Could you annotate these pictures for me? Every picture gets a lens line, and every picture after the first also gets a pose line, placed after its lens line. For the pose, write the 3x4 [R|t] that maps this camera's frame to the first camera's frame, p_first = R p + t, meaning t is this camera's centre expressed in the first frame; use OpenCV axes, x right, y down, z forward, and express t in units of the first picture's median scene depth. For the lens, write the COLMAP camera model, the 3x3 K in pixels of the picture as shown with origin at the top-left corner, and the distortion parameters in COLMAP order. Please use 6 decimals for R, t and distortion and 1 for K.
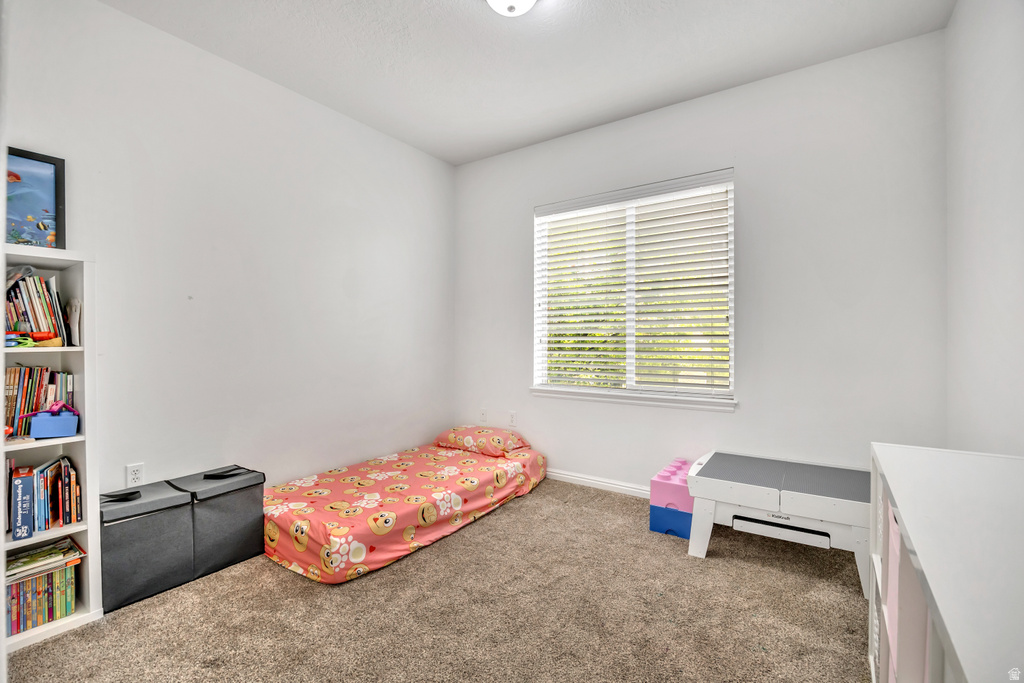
lens RADIAL K [[458.4, 0, 509.7], [0, 458.4, 336.4], [0, 0, 1]] dist [-0.000850, -0.000123]
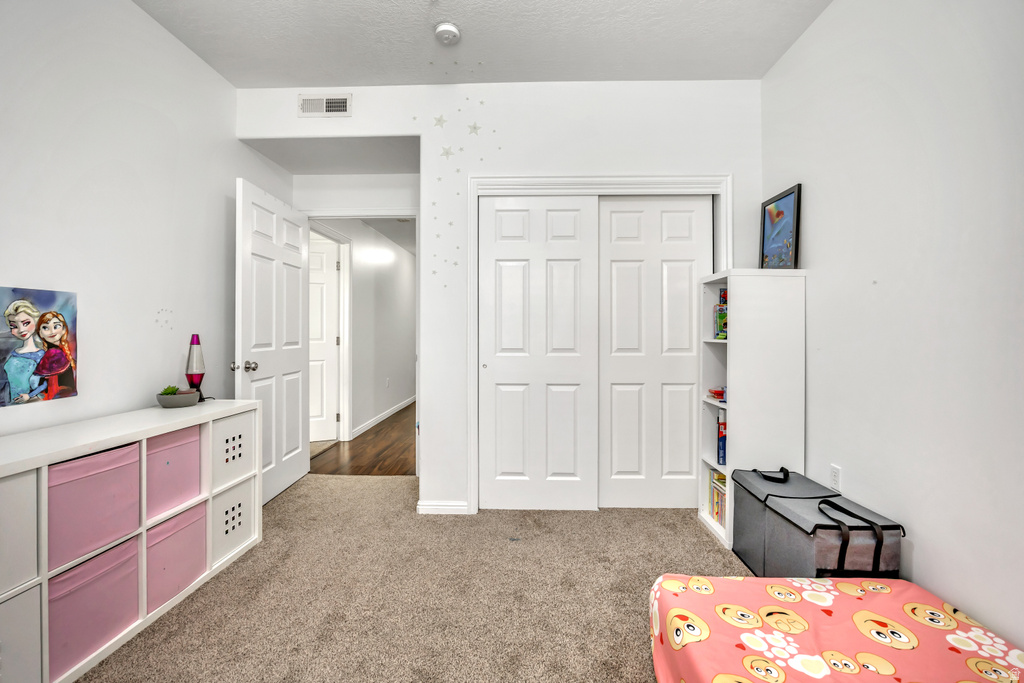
lens RADIAL K [[458.4, 0, 509.7], [0, 458.4, 336.4], [0, 0, 1]] dist [-0.000850, -0.000123]
pose [[-0.843732, 0.004385, -0.536747, 0.232027], [0.002637, 0.999988, 0.004024, 0.002744], [0.536758, 0.001980, -0.843734, 1.281174]]
